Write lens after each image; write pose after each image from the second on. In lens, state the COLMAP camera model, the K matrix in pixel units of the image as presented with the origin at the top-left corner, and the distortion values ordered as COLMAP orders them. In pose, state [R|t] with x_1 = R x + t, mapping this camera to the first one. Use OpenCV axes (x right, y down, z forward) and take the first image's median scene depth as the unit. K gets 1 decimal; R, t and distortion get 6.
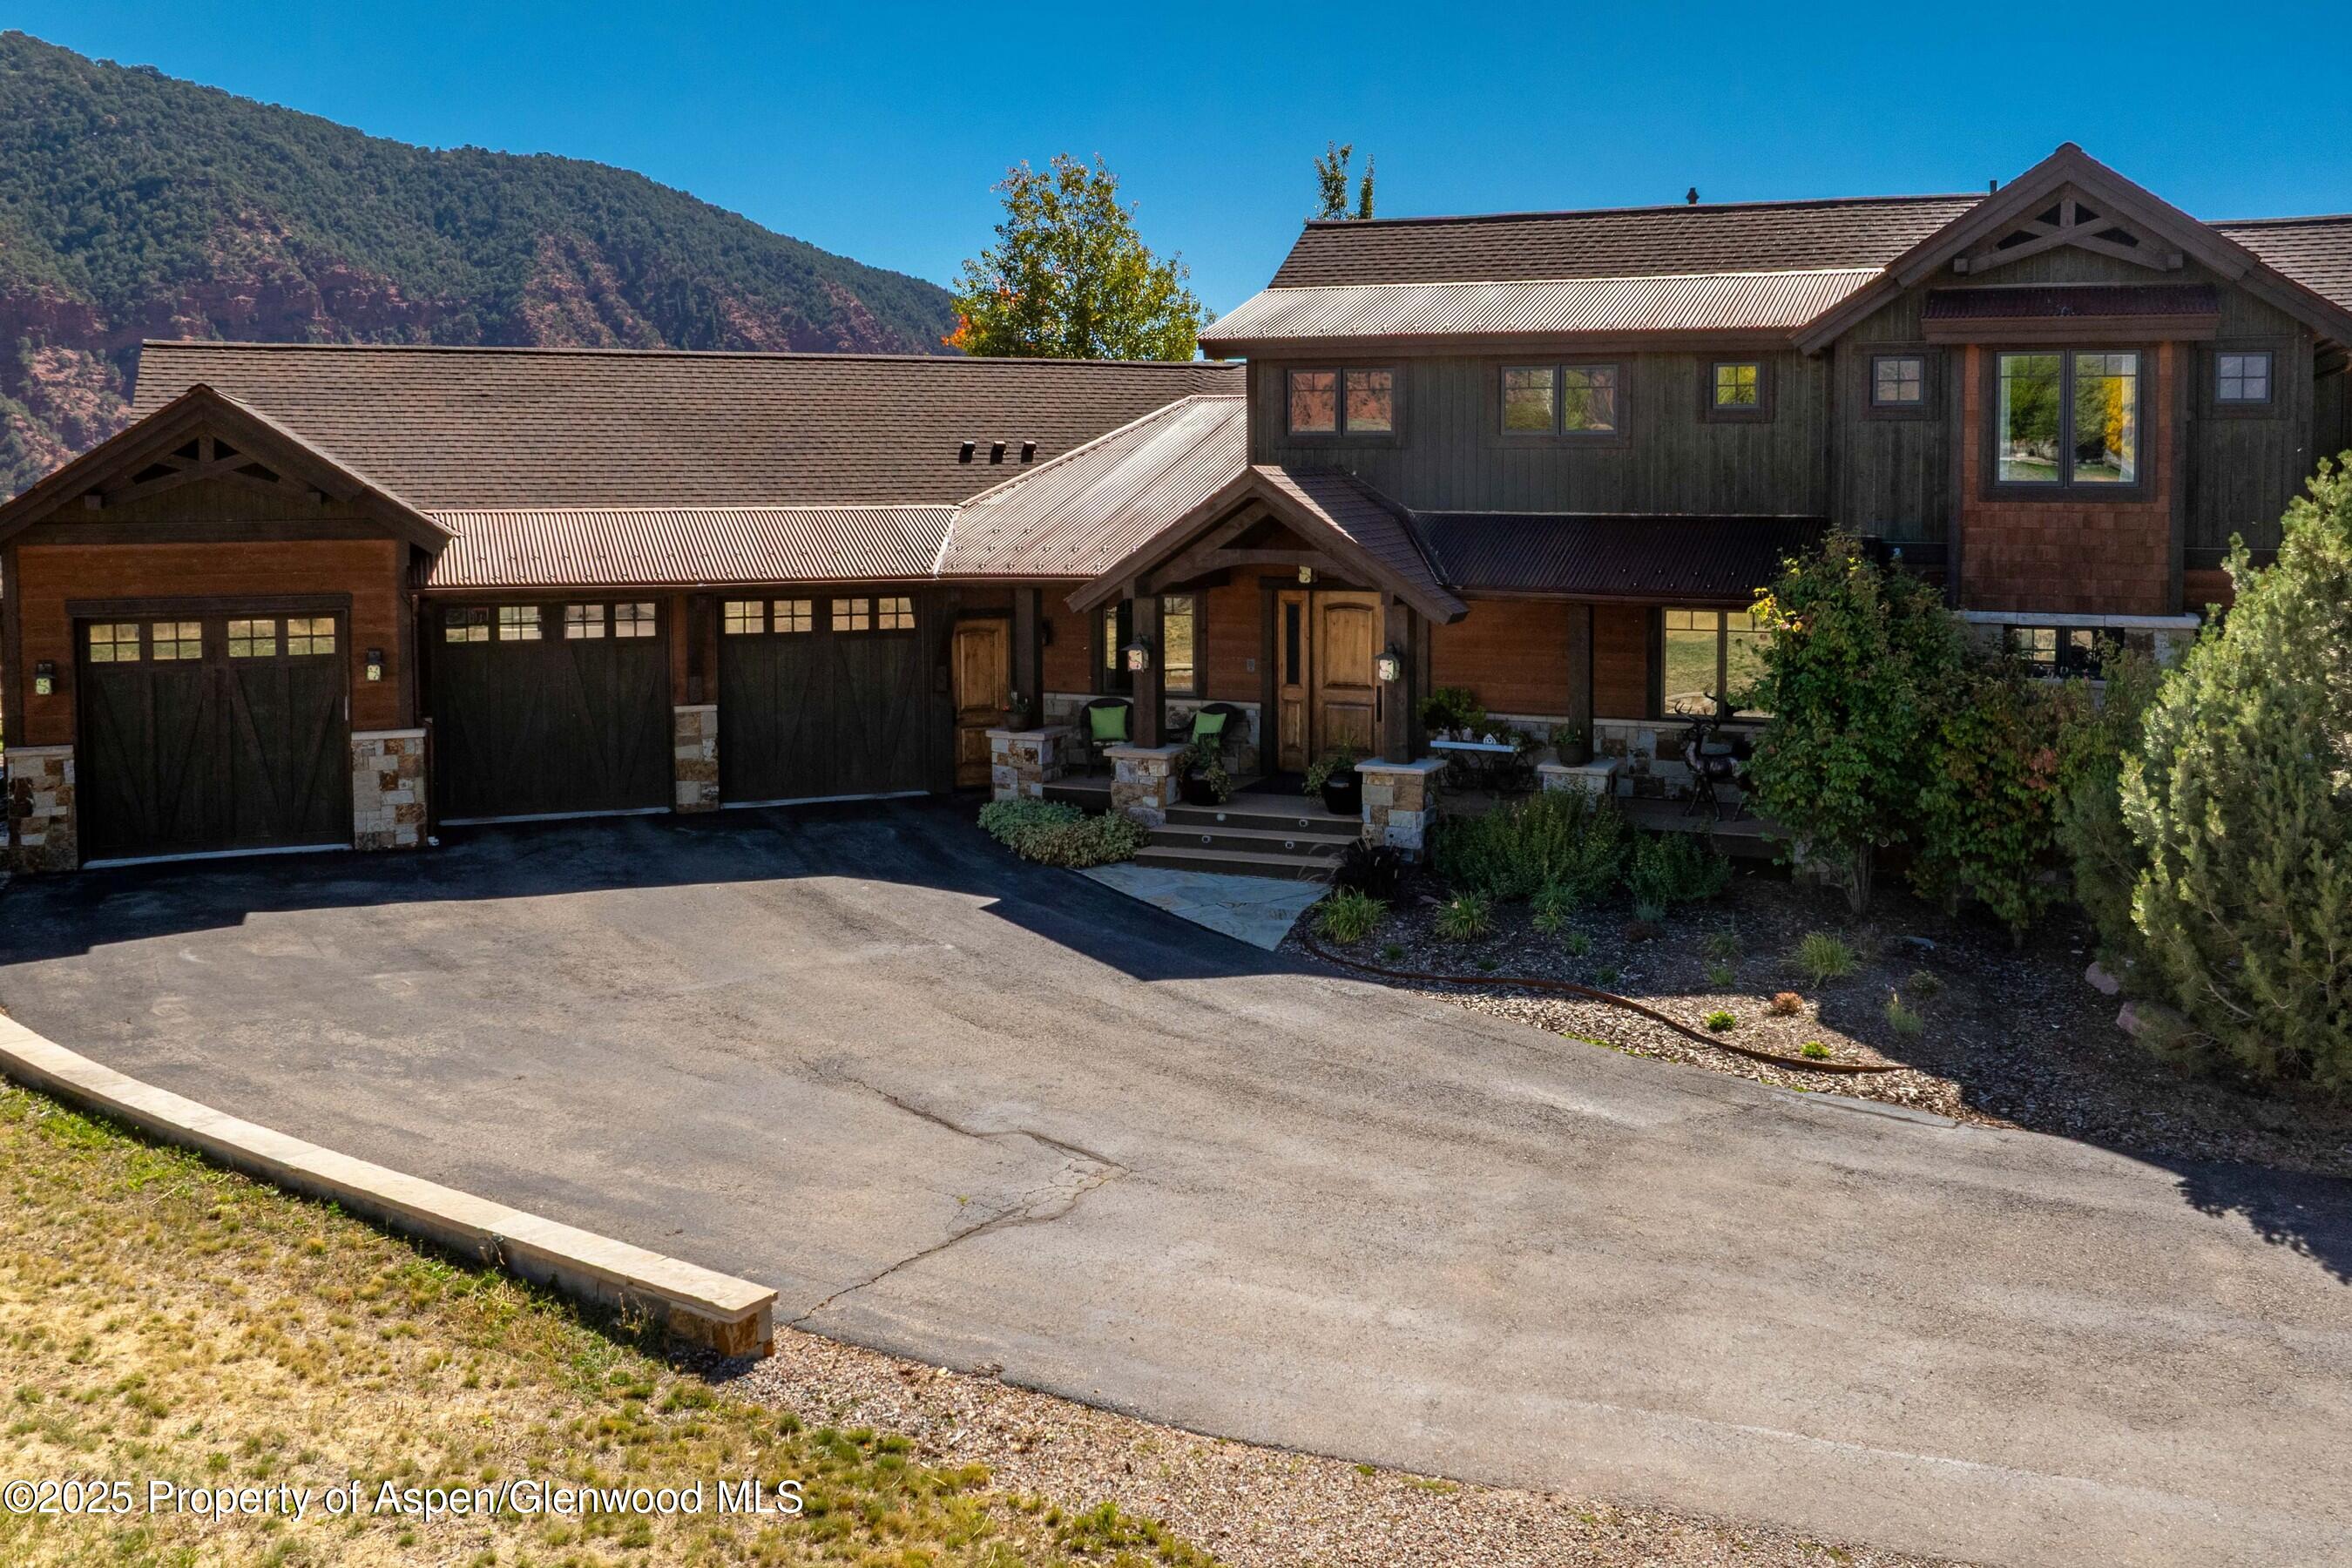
lens RADIAL K [[2057.4, 0, 1167.3], [0, 2057.4, 615.3], [0, 0, 1]] dist [-0.014648, -0.008829]
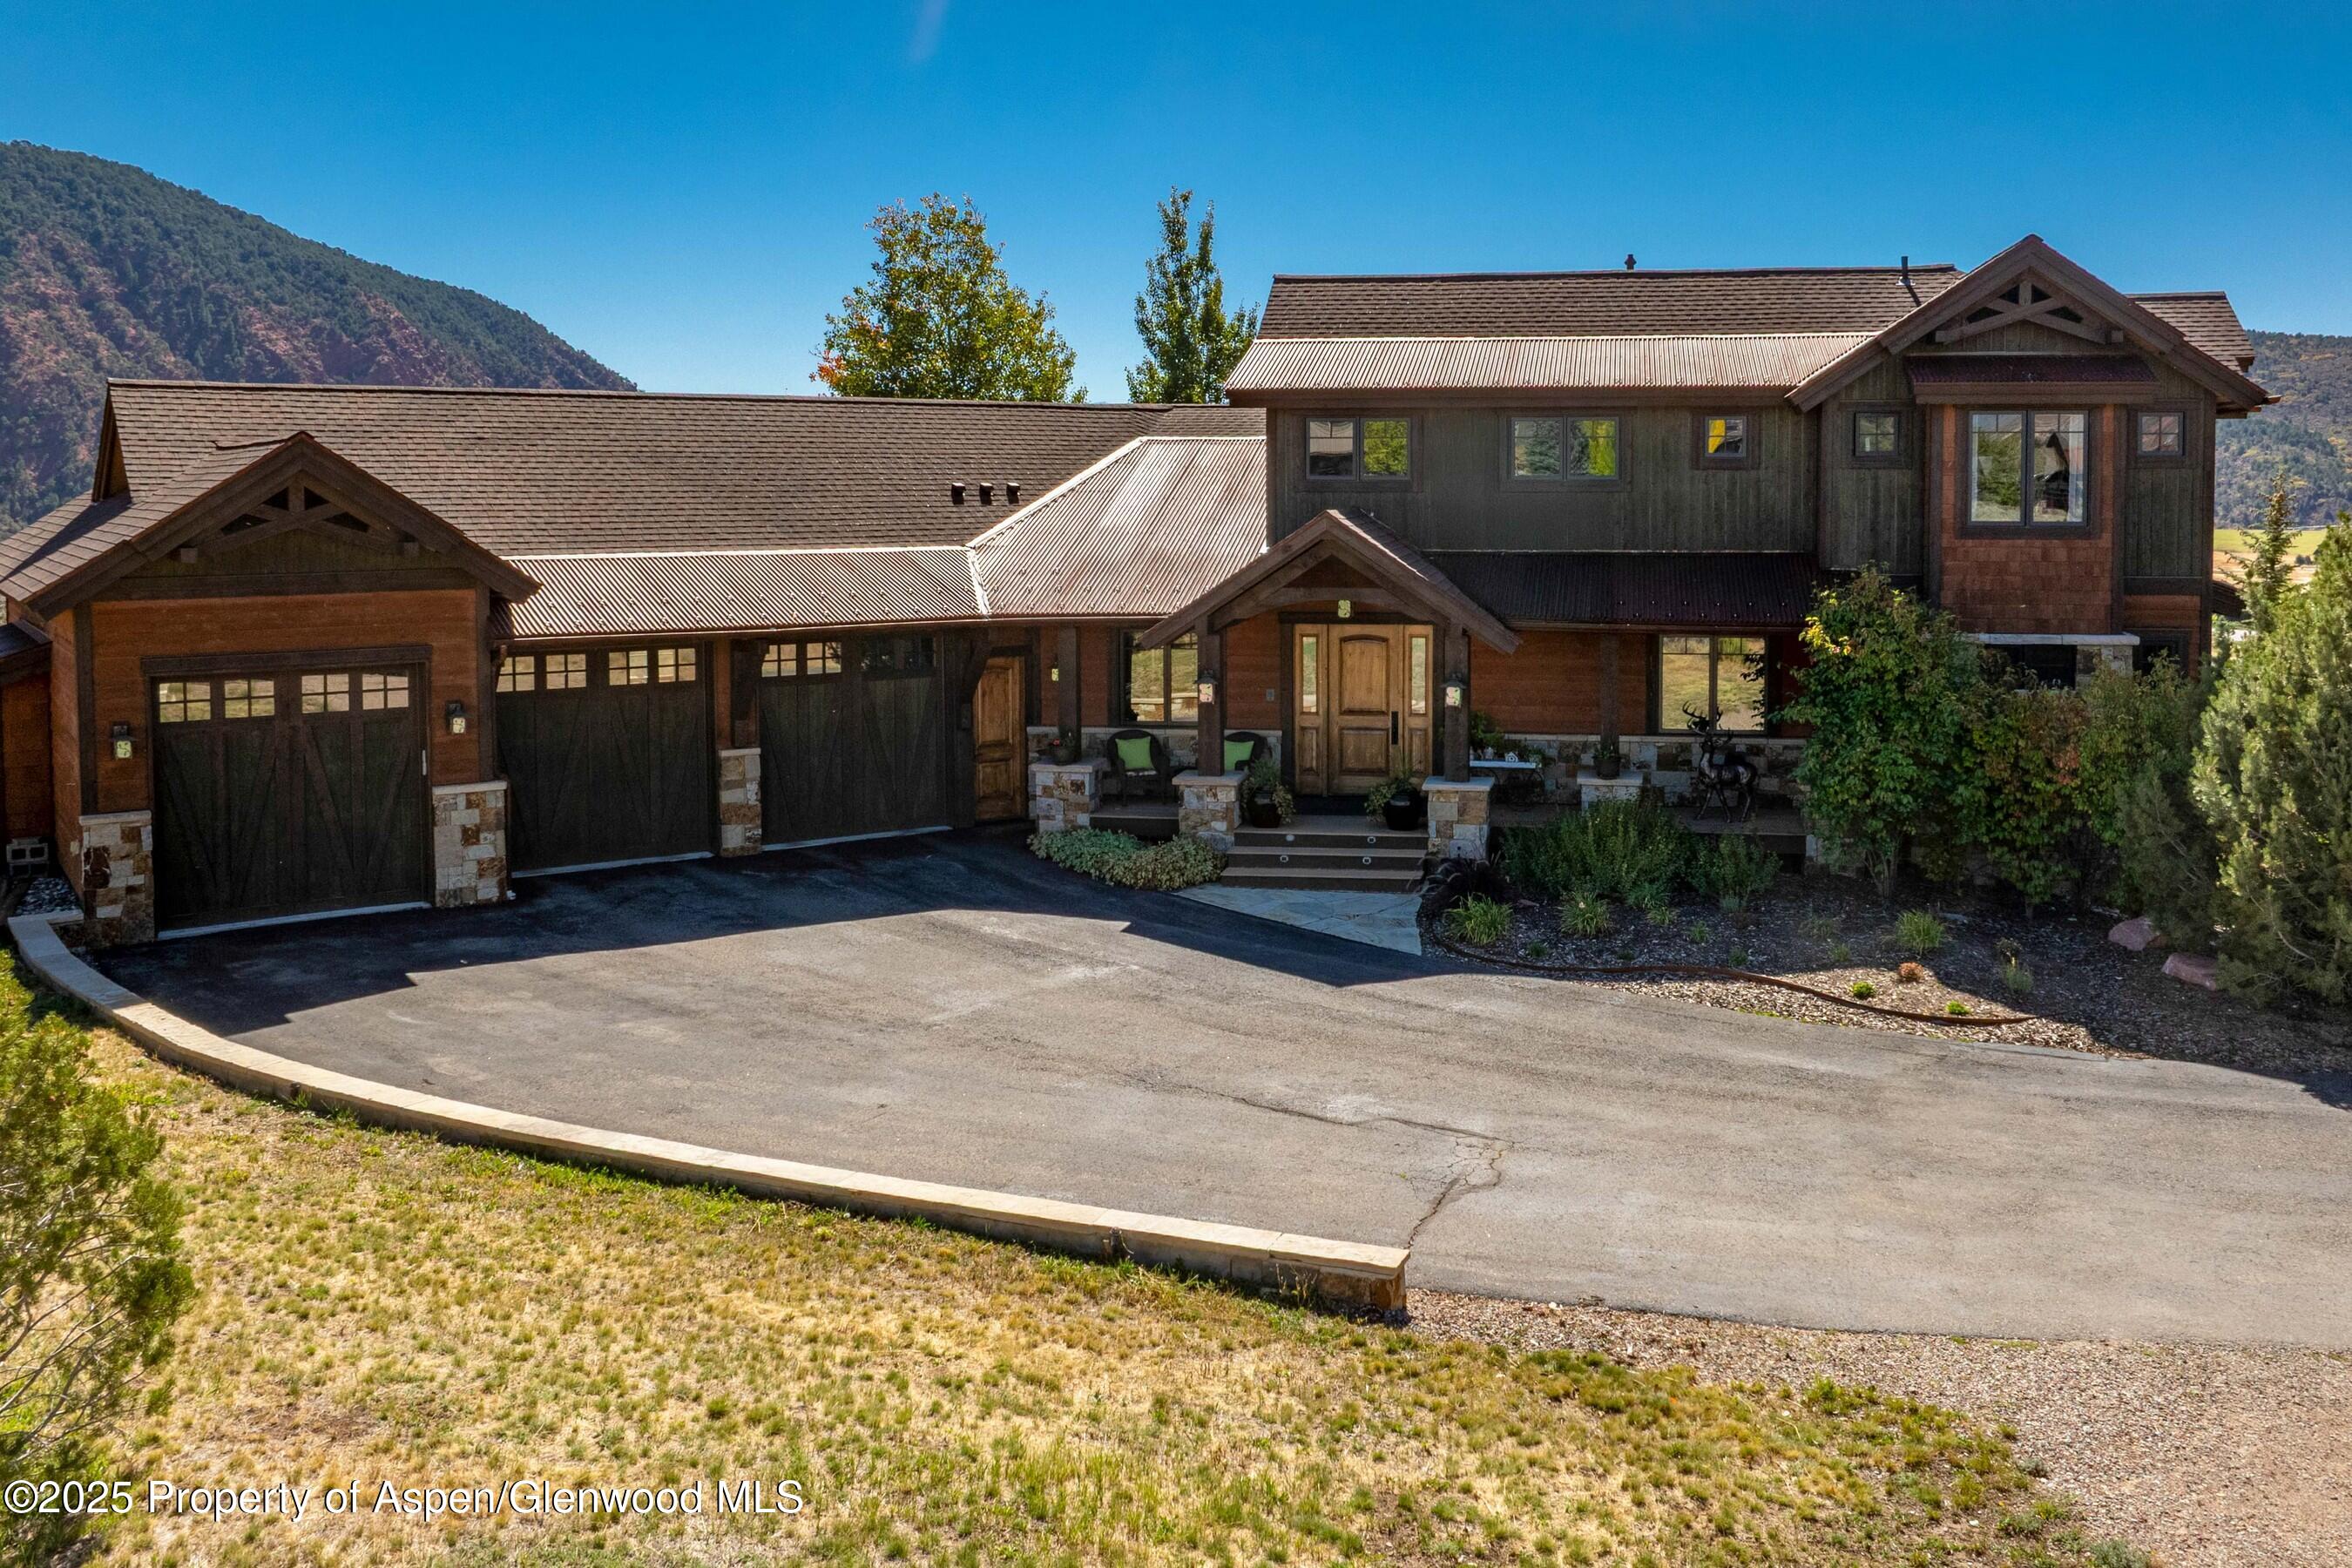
lens RADIAL K [[2111.2, 0, 1187.5], [0, 2111.2, 638.5], [0, 0, 1]] dist [-0.016004, -0.004964]
pose [[0.973432, -0.018921, 0.228192, -0.281149], [0.019090, 0.999817, 0.001467, -0.008468], [-0.228178, 0.002928, 0.973615, -0.059255]]
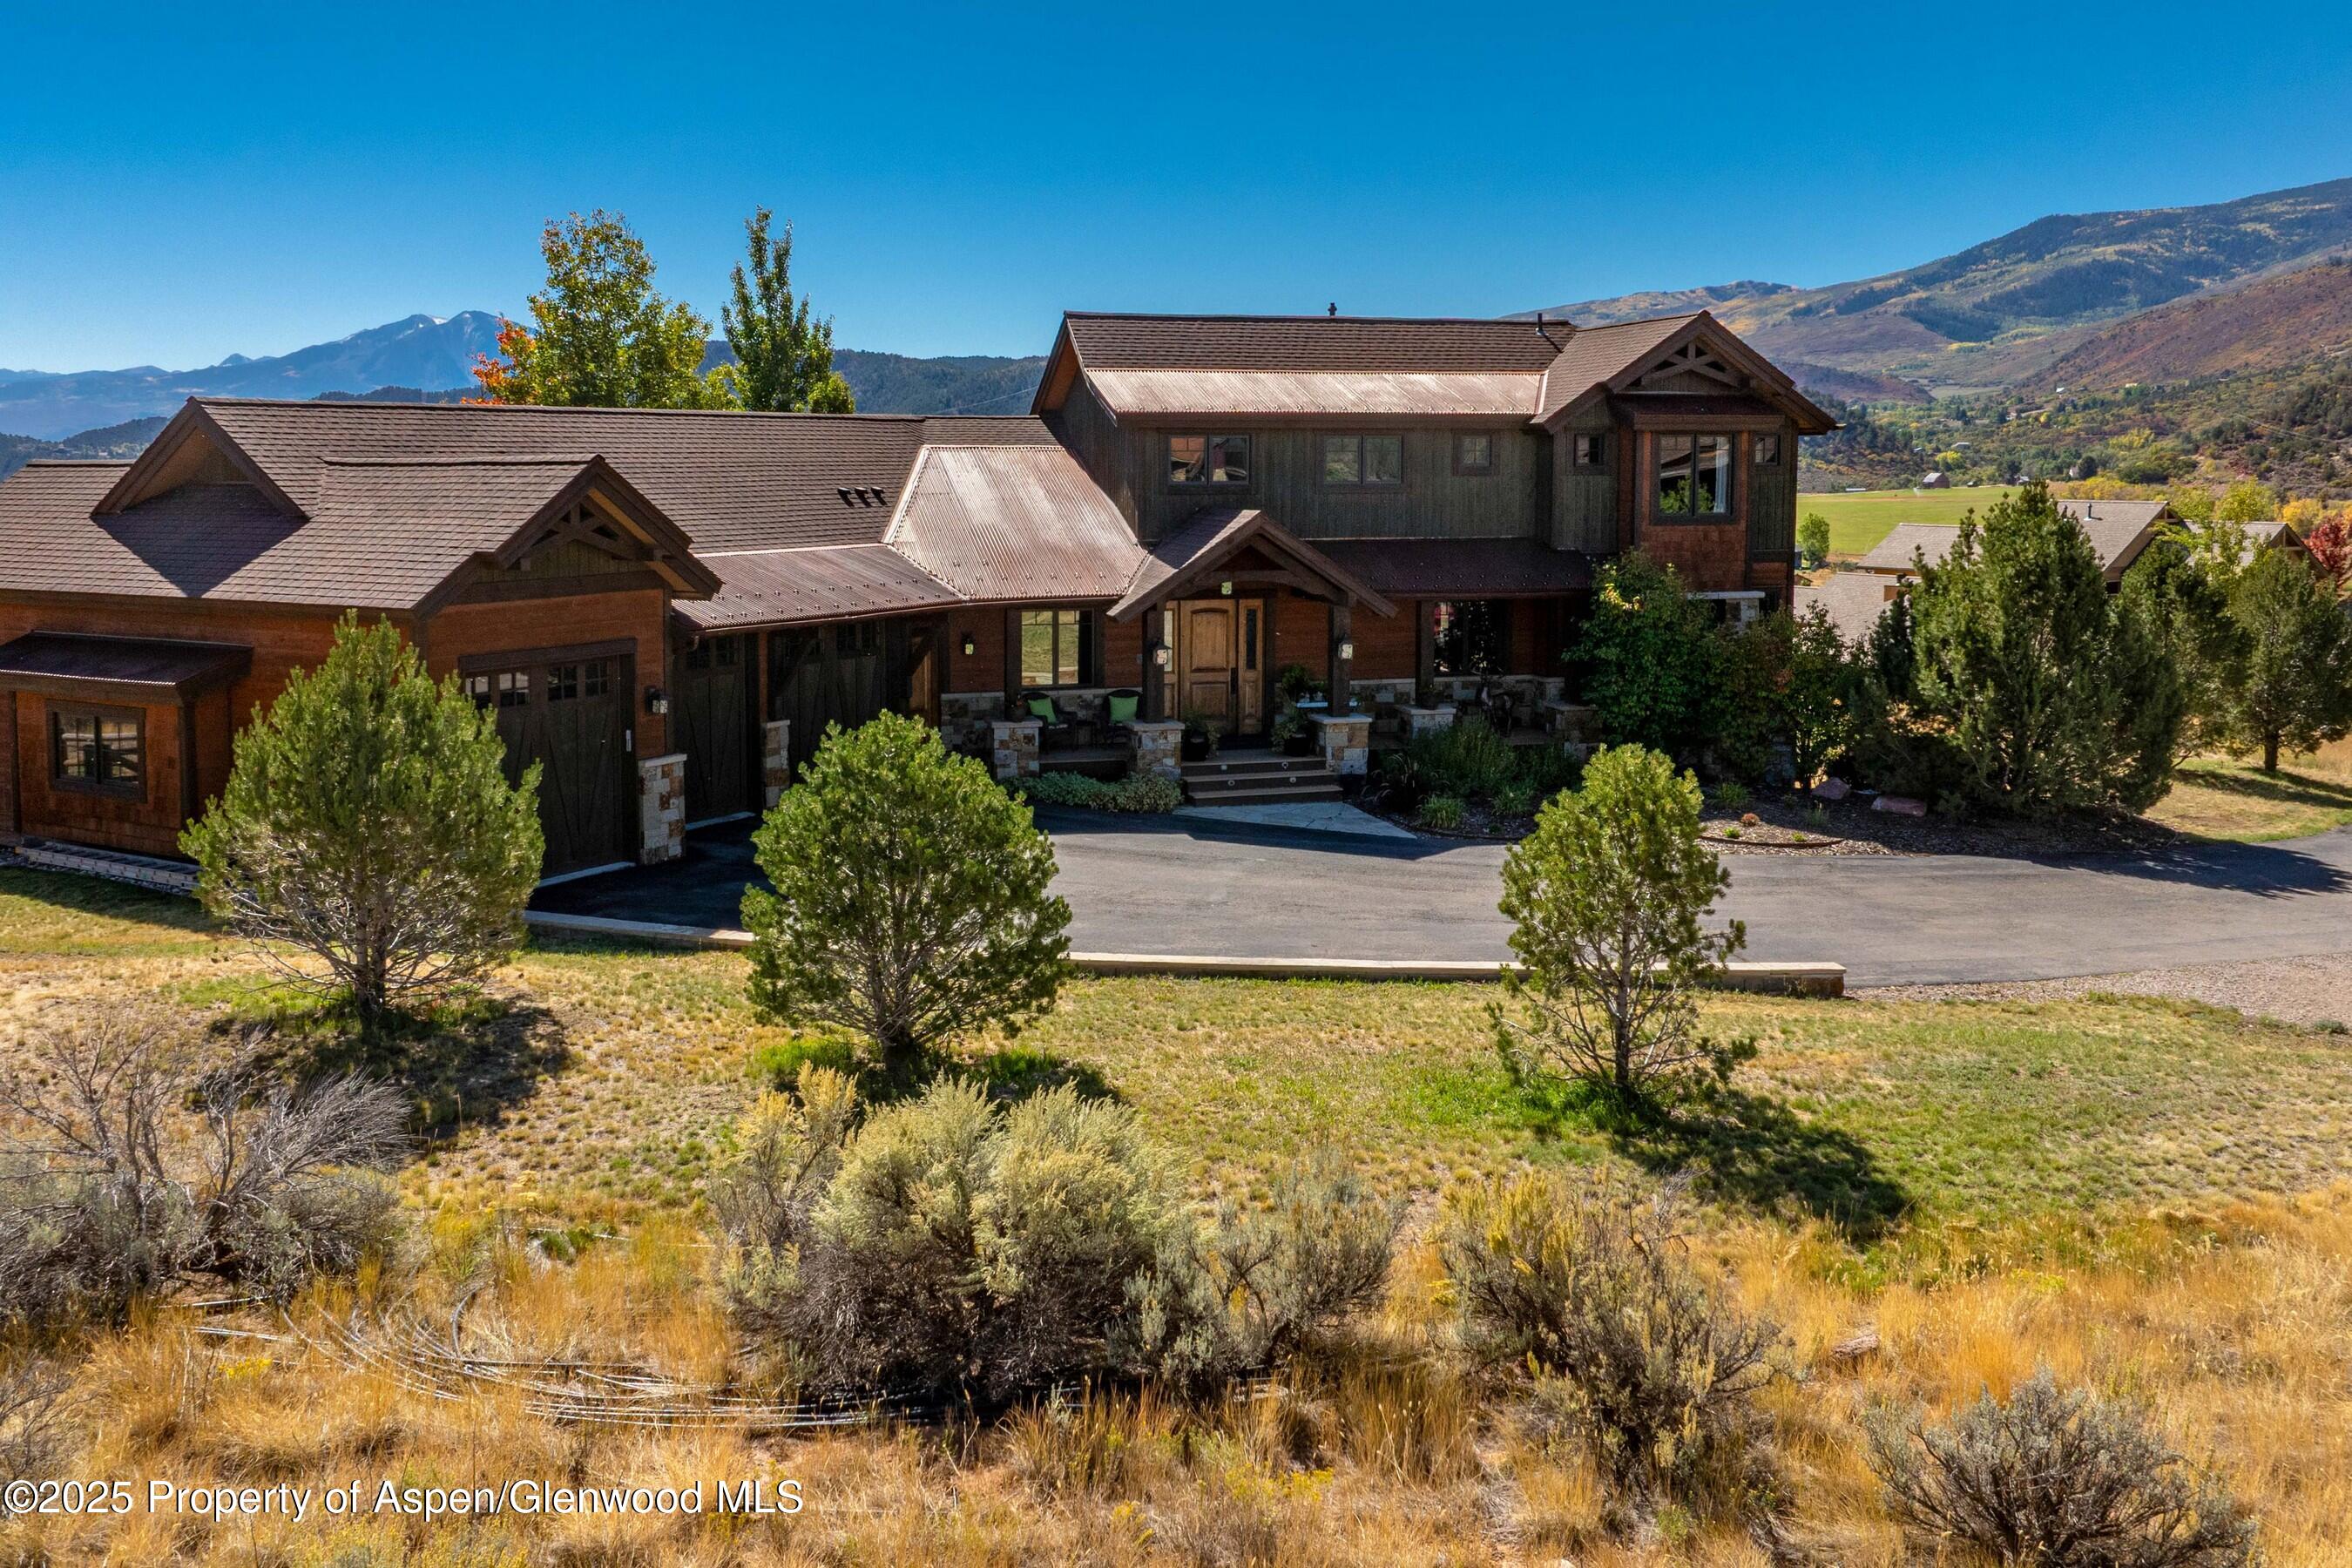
lens RADIAL K [[2052.4, 0, 1184.6], [0, 2052.4, 724.6], [0, 0, 1]] dist [-0.001399, -0.004085]
pose [[0.794475, -0.078640, 0.602183, -0.835371], [0.047893, 0.996605, 0.066961, -0.023628], [-0.605405, -0.024358, 0.795545, -0.073102]]
